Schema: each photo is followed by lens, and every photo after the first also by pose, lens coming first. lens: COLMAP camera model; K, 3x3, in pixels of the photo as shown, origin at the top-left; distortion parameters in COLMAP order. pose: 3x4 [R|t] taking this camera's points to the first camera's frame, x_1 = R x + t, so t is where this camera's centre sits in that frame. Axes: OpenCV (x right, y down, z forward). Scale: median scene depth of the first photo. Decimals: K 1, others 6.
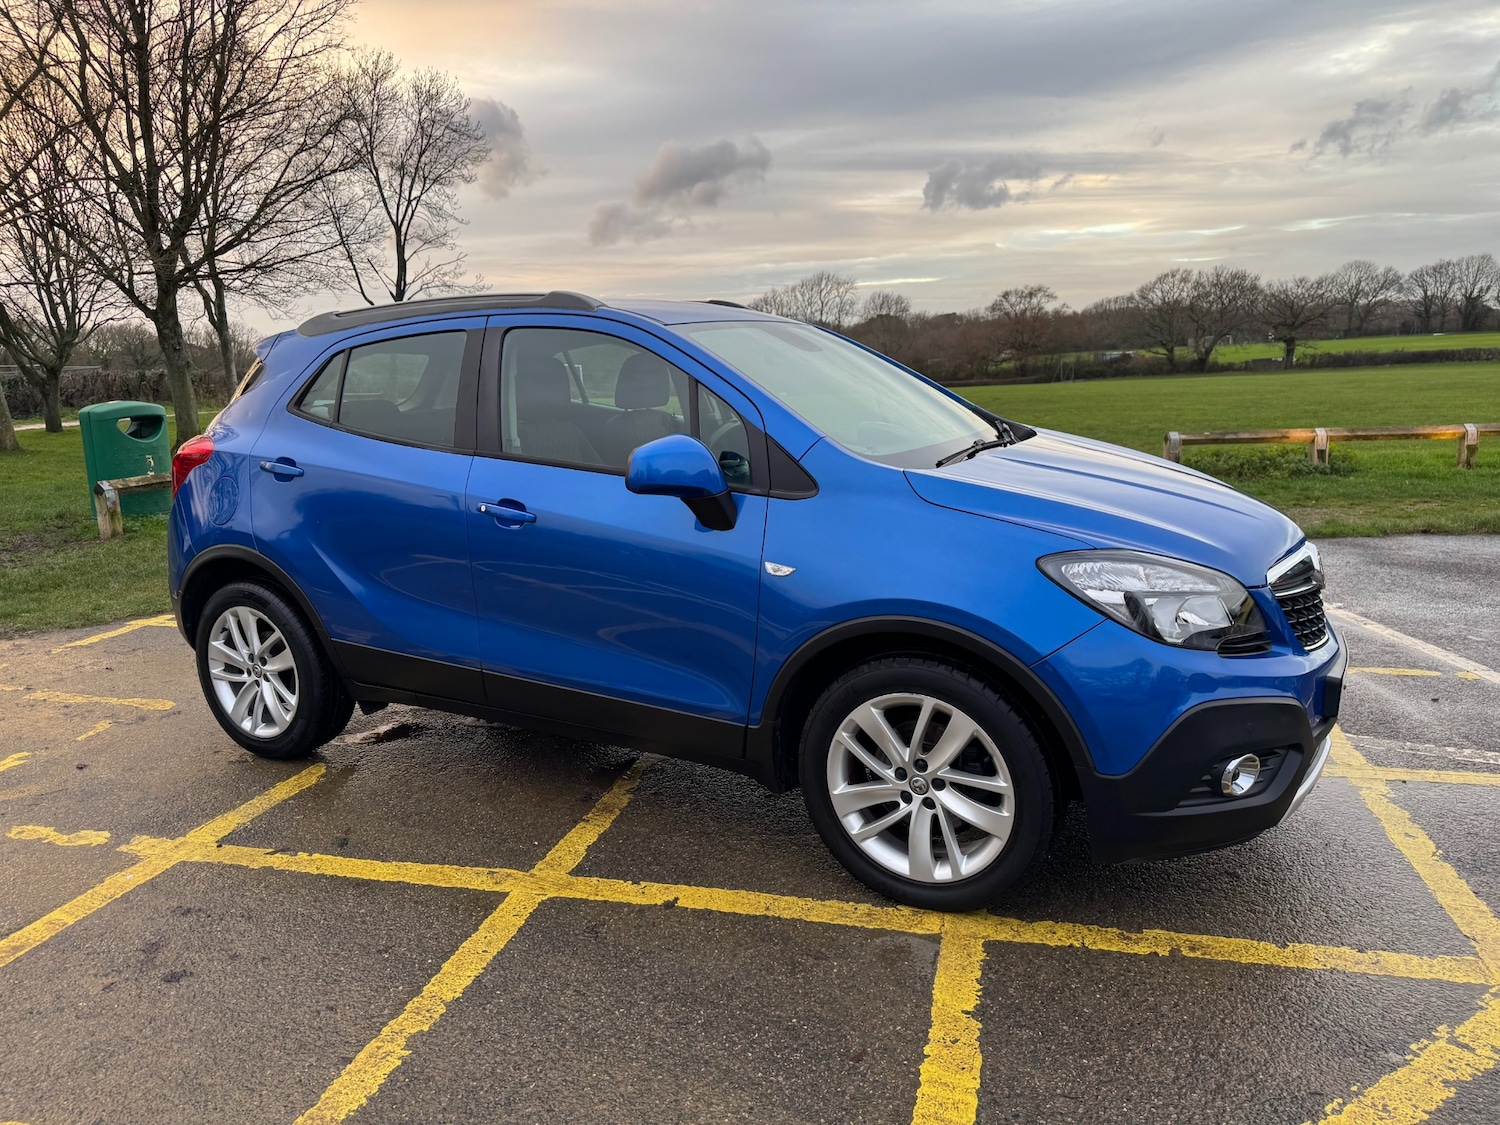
lens RADIAL K [[1055.8, 0, 747.5], [0, 1055.8, 575.7], [0, 0, 1]] dist [0.034346, -0.039560]
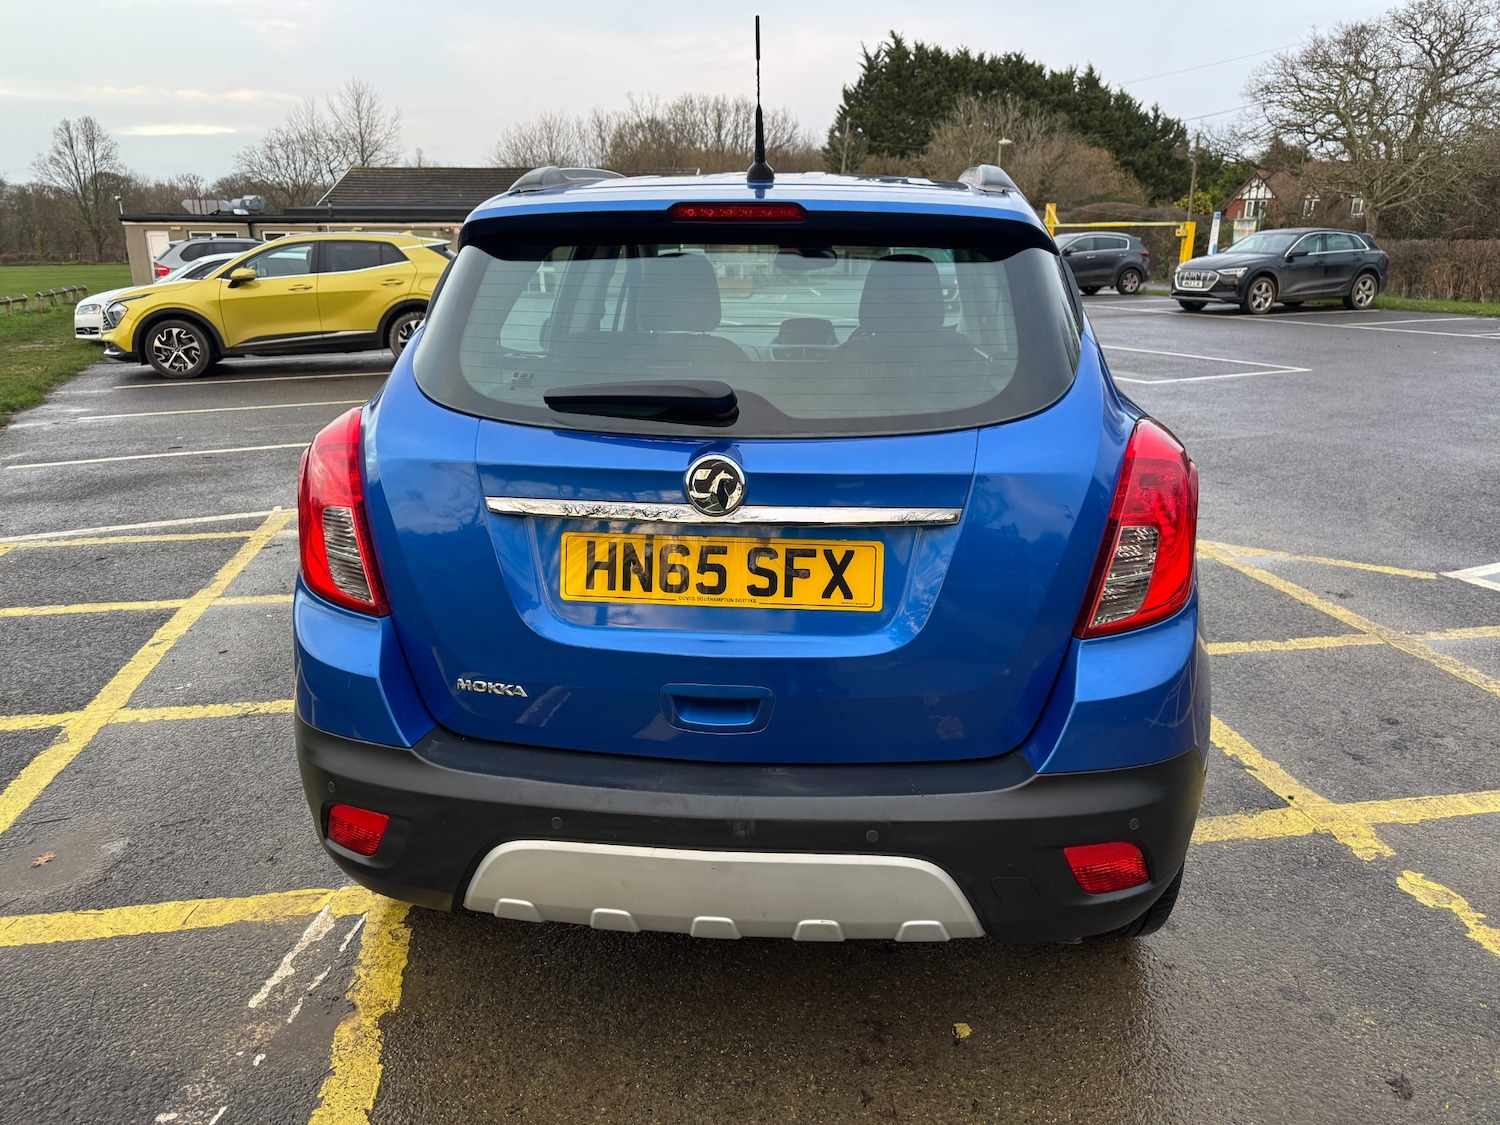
lens RADIAL K [[1055.8, 0, 758.7], [0, 1055.8, 561.5], [0, 0, 1]] dist [0.034346, -0.039560]
pose [[-0.392284, -0.234696, 0.889399, -1.053450], [0.202829, 0.921033, 0.332505, -0.317128], [-0.897203, 0.310833, -0.313703, 1.592607]]
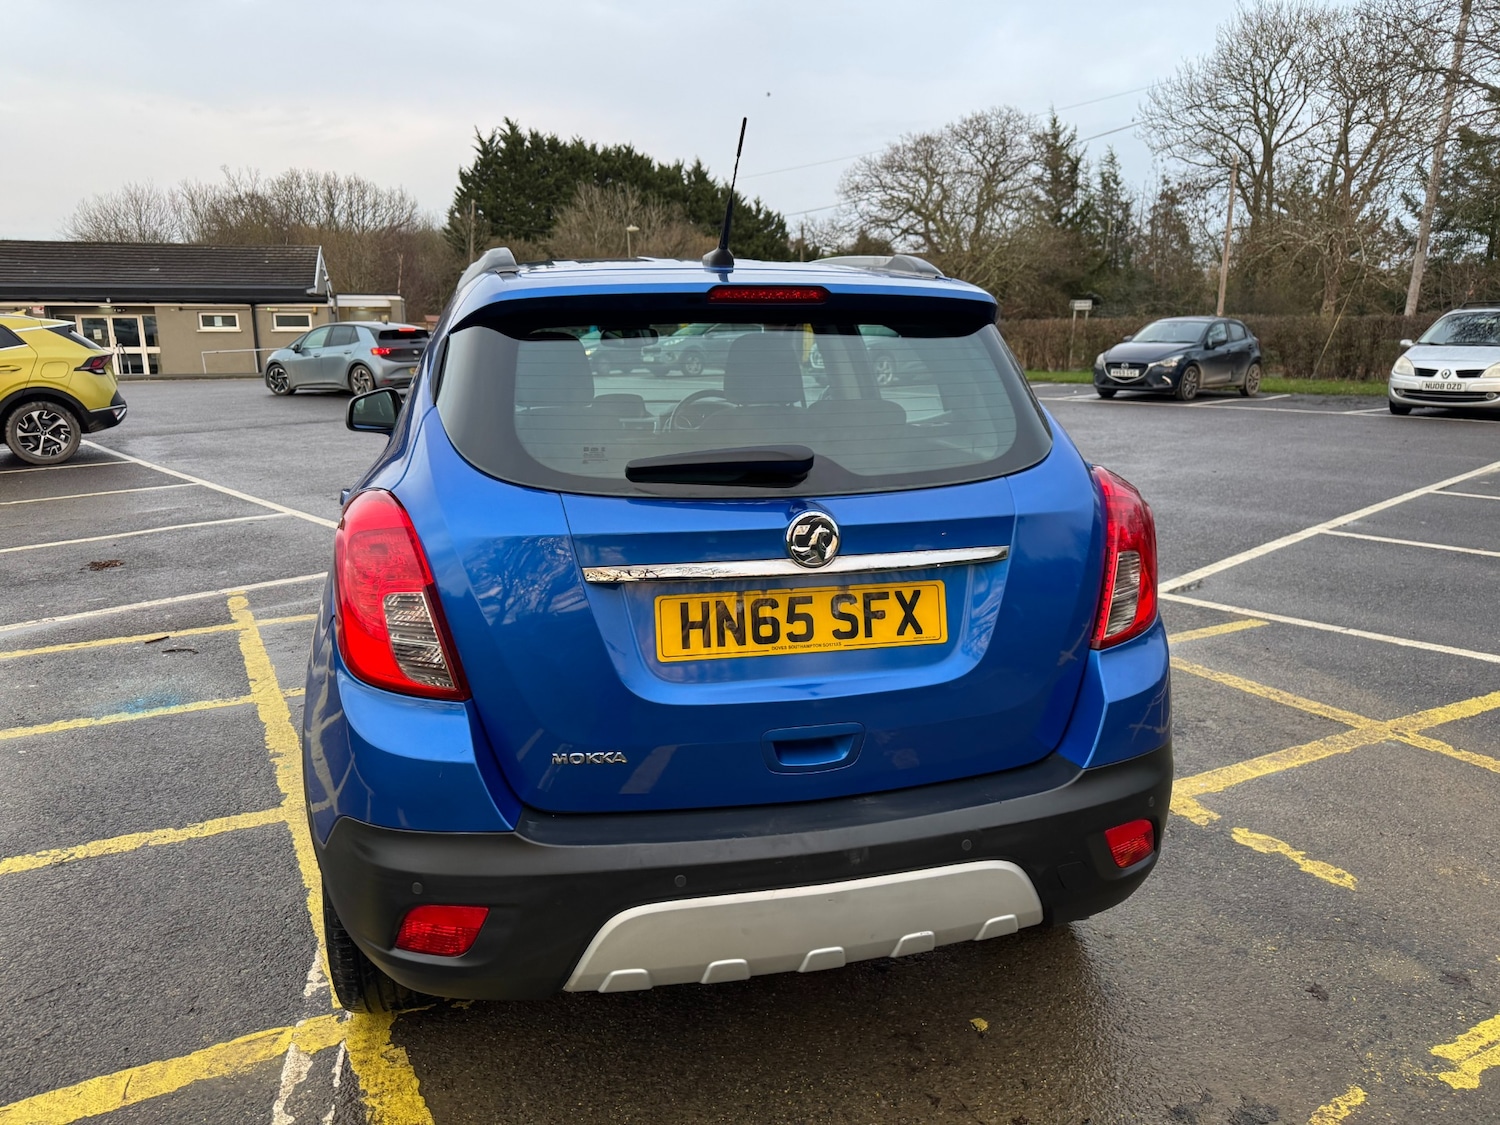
lens RADIAL K [[1055.8, 0, 740.4], [0, 1055.8, 570.0], [0, 0, 1]] dist [0.034346, -0.039560]
pose [[-0.663045, -0.137234, 0.735893, -0.972023], [0.179468, 0.925241, 0.334247, -0.360265], [-0.726748, 0.353690, -0.588847, 1.787946]]
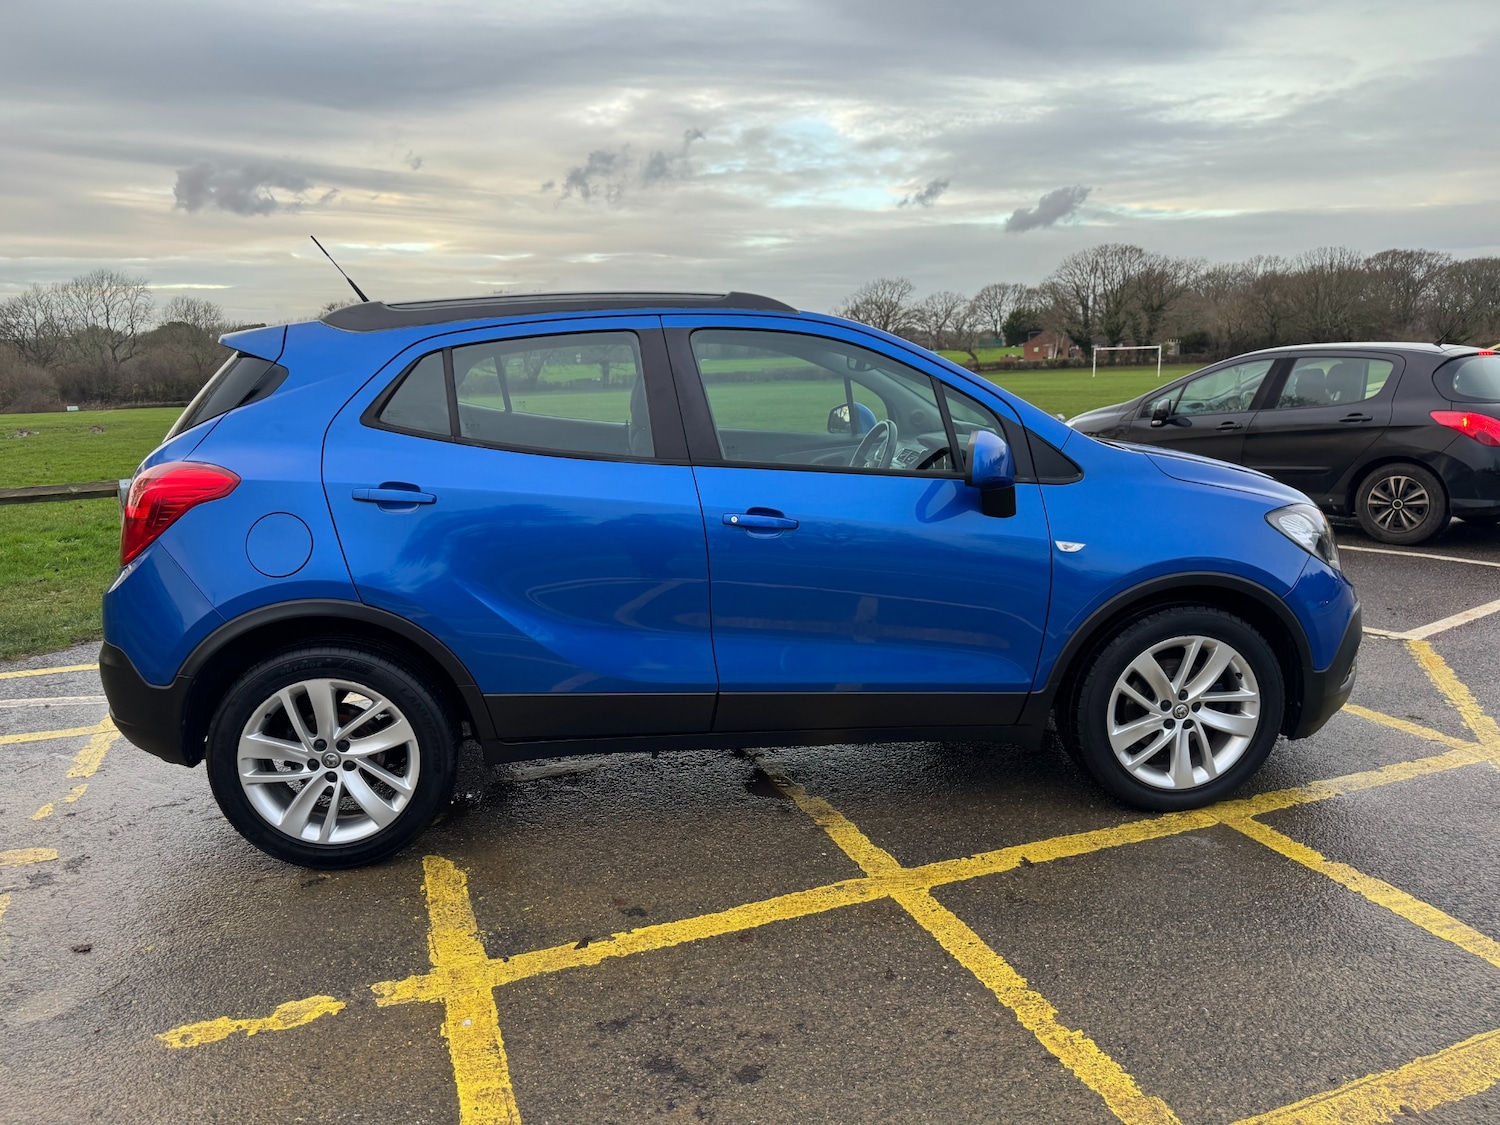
lens RADIAL K [[1055.8, 0, 749.6], [0, 1055.8, 581.0], [0, 0, 1]] dist [0.034346, -0.039560]
pose [[0.817251, -0.105644, 0.566516, -0.754803], [0.111445, 0.993469, 0.024492, -0.029928], [-0.565404, 0.043119, 0.823686, 0.214507]]
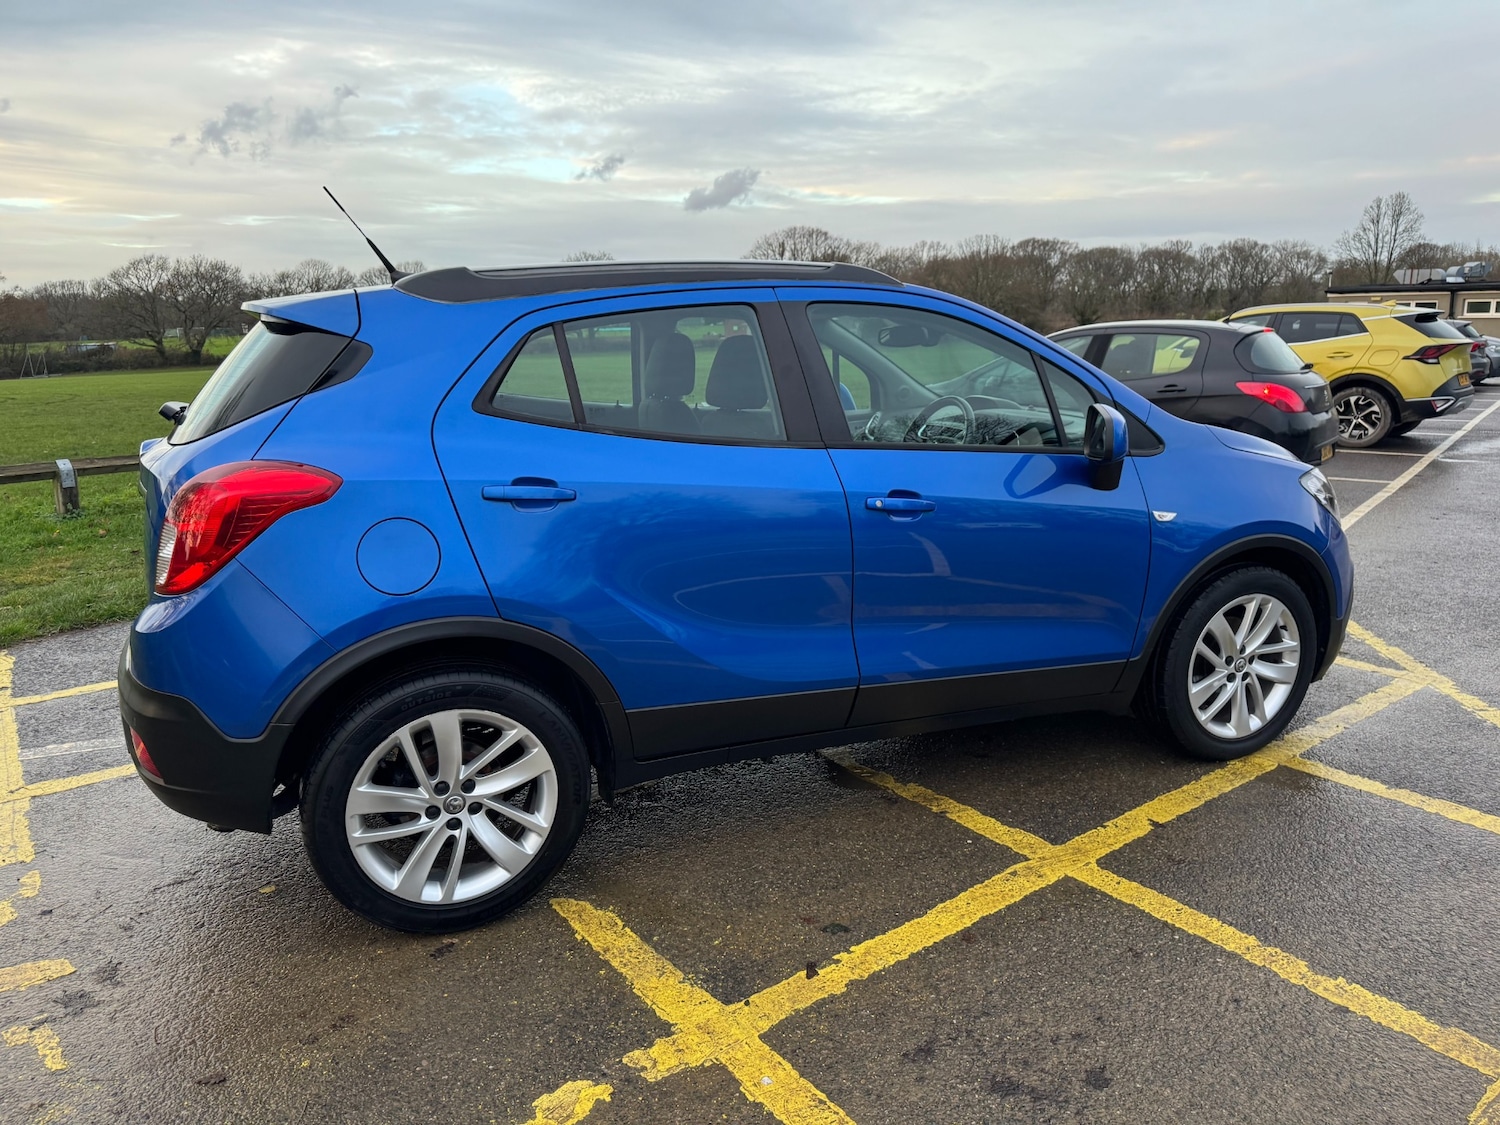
lens RADIAL K [[1055.8, 0, 755.2], [0, 1055.8, 565.3], [0, 0, 1]] dist [0.034346, -0.039560]
pose [[0.623359, -0.152549, 0.766911, -0.982402], [0.154731, 0.985456, 0.070252, -0.088920], [-0.766474, 0.074873, 0.637896, 0.498492]]
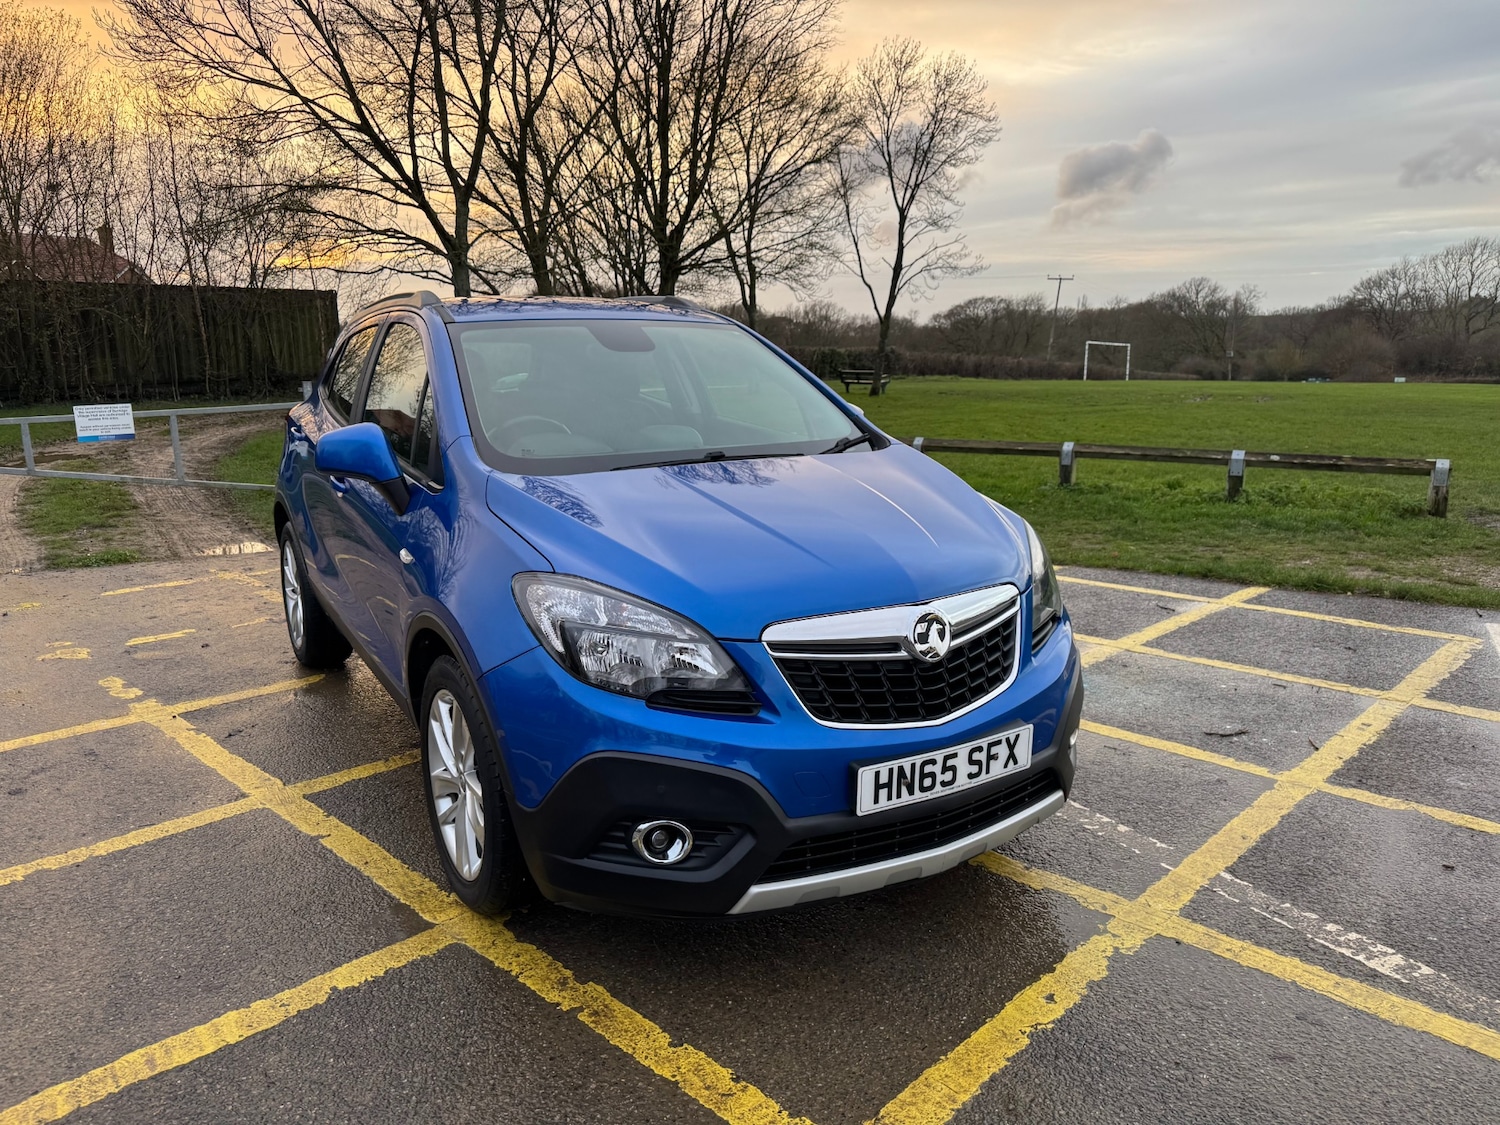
lens RADIAL K [[1055.8, 0, 736.1], [0, 1055.8, 575.3], [0, 0, 1]] dist [0.034346, -0.039560]
pose [[0.861119, 0.129282, -0.491691, 0.712081], [-0.119953, 0.991488, 0.050616, -0.068862], [0.494049, 0.015393, 0.869298, 0.190476]]
